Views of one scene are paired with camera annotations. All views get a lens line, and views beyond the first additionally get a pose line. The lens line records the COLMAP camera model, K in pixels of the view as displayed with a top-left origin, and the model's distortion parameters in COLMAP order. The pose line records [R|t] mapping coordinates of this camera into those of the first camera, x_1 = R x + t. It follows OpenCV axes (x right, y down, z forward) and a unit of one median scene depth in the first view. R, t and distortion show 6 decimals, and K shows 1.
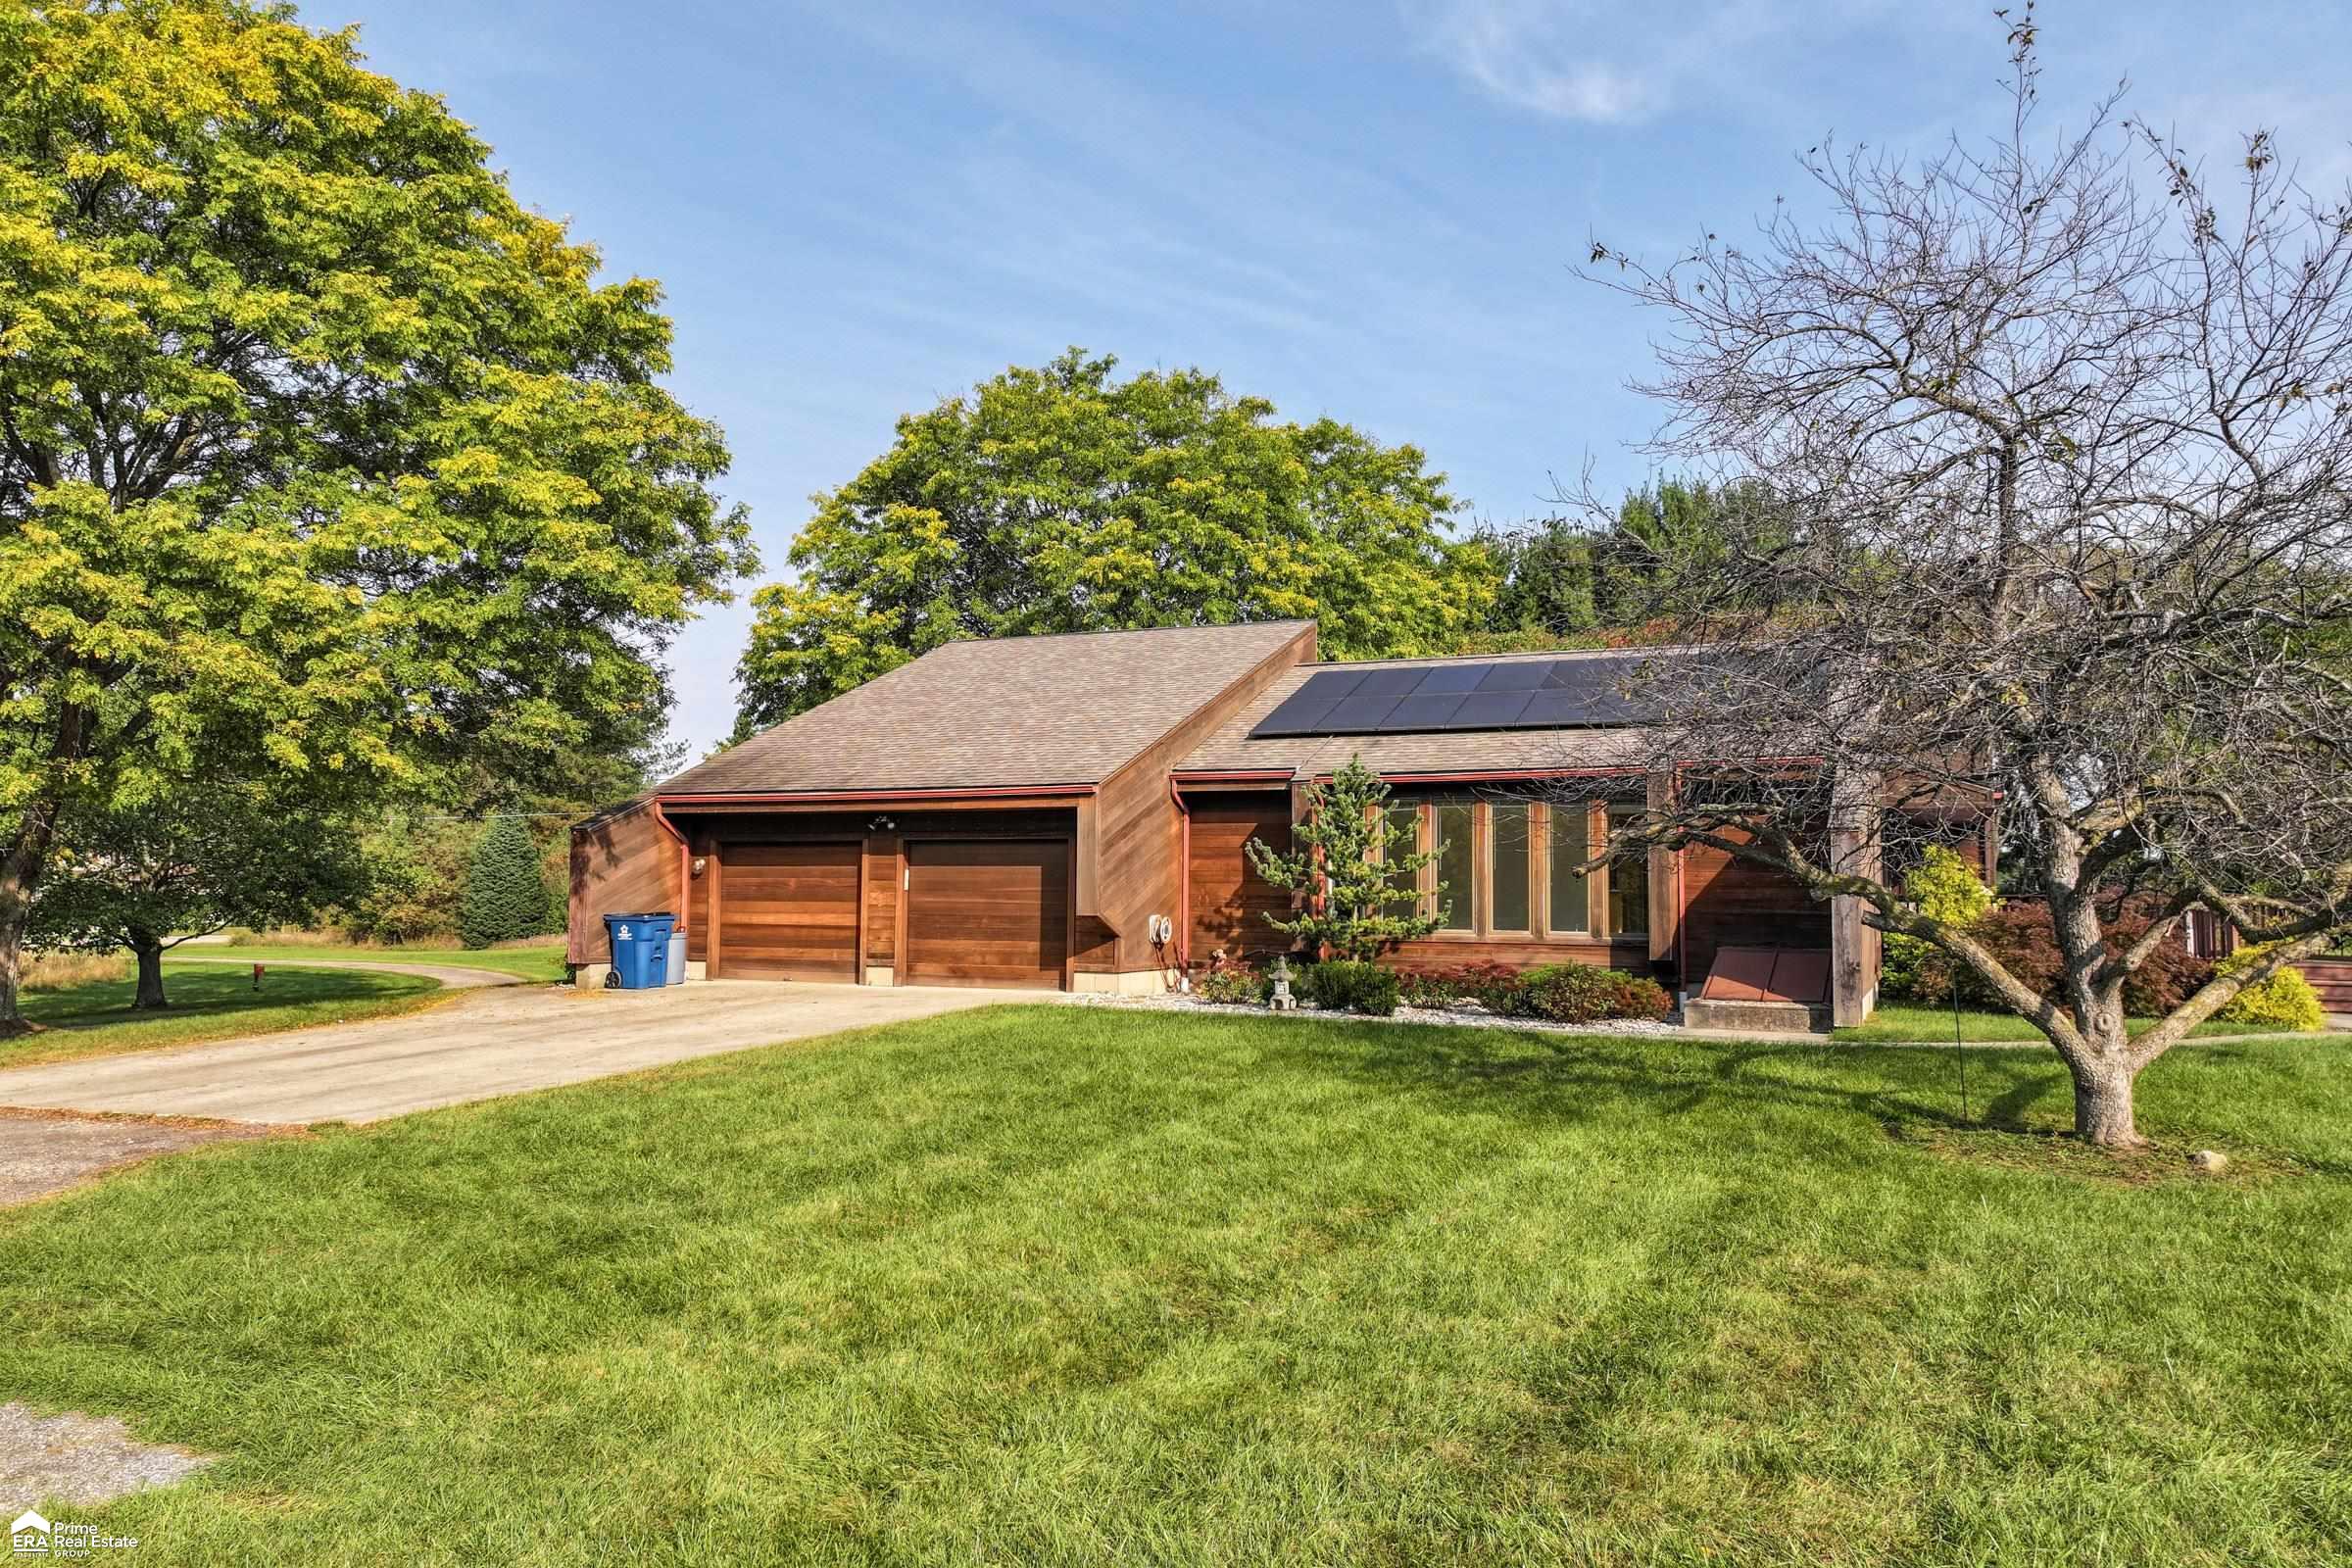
lens RADIAL K [[1639.1, 0, 1177.4], [0, 1639.1, 790.4], [0, 0, 1]] dist [-0.008448, -0.001075]
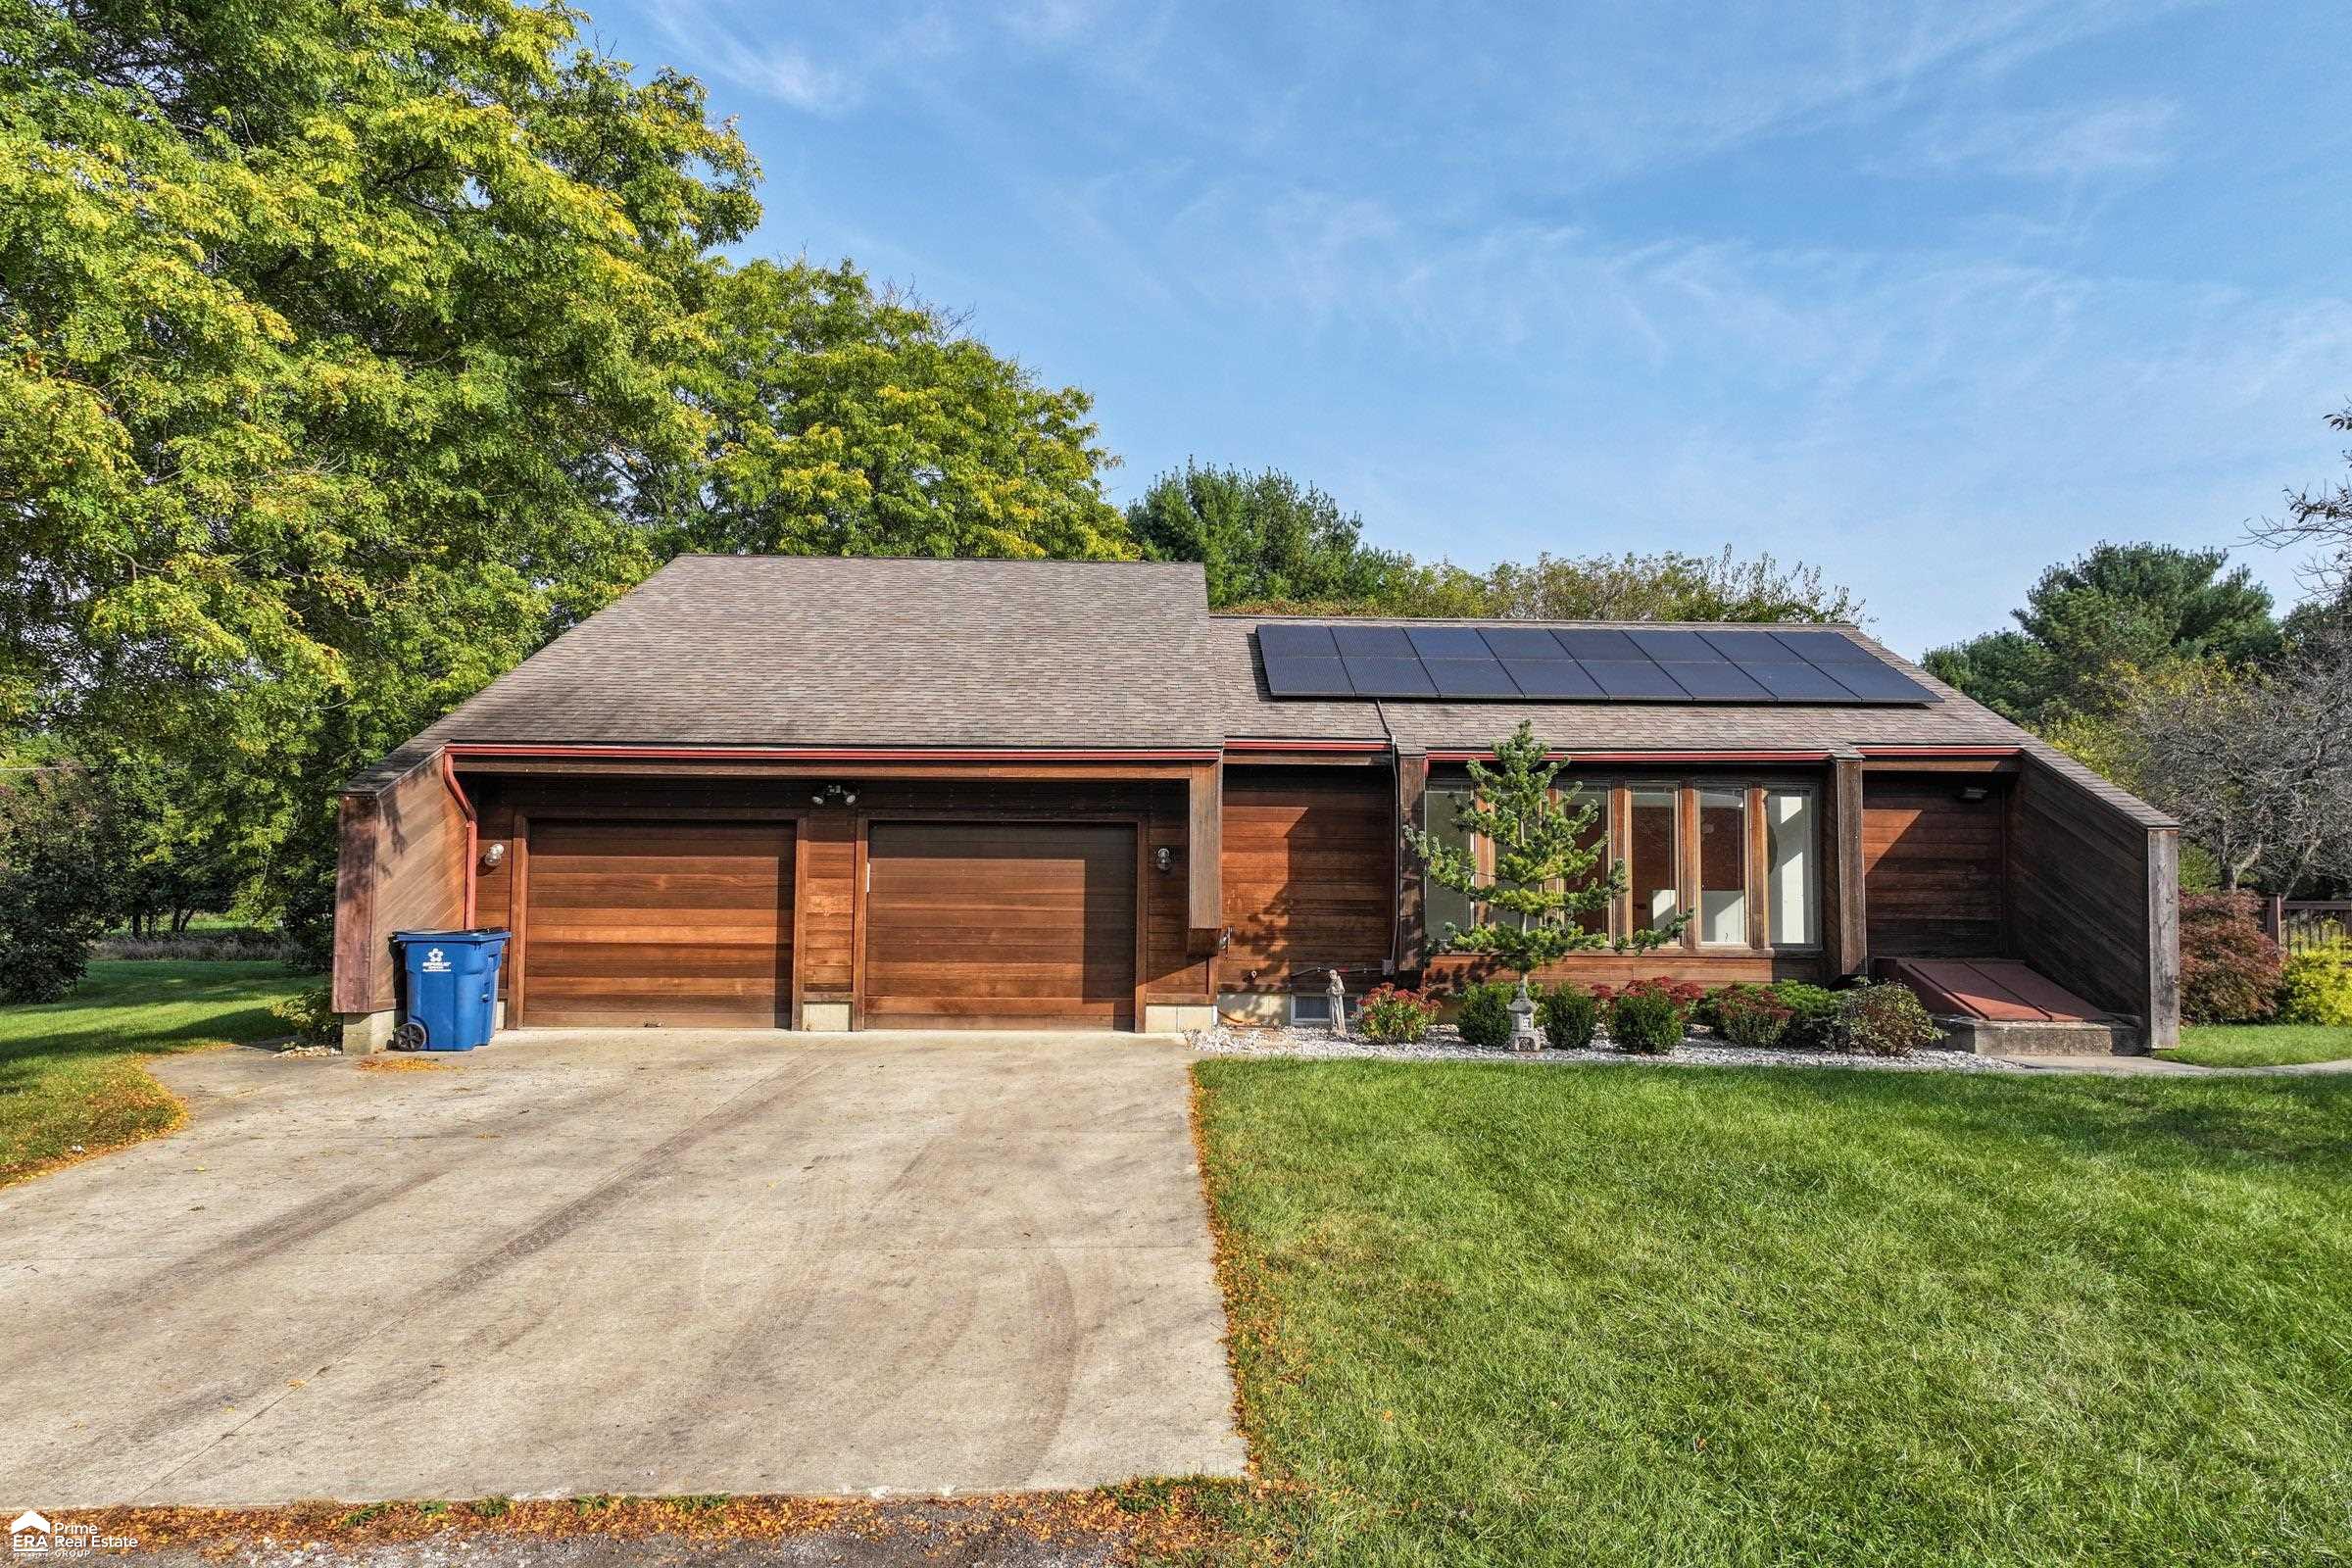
lens RADIAL K [[1639.1, 0, 1175.0], [0, 1639.1, 779.6], [0, 0, 1]] dist [-0.008448, -0.001075]
pose [[0.904306, 0.028564, 0.425928, -0.344662], [-0.028378, 0.999574, -0.006783, 0.014068], [-0.425941, -0.005954, 0.904732, 0.313829]]
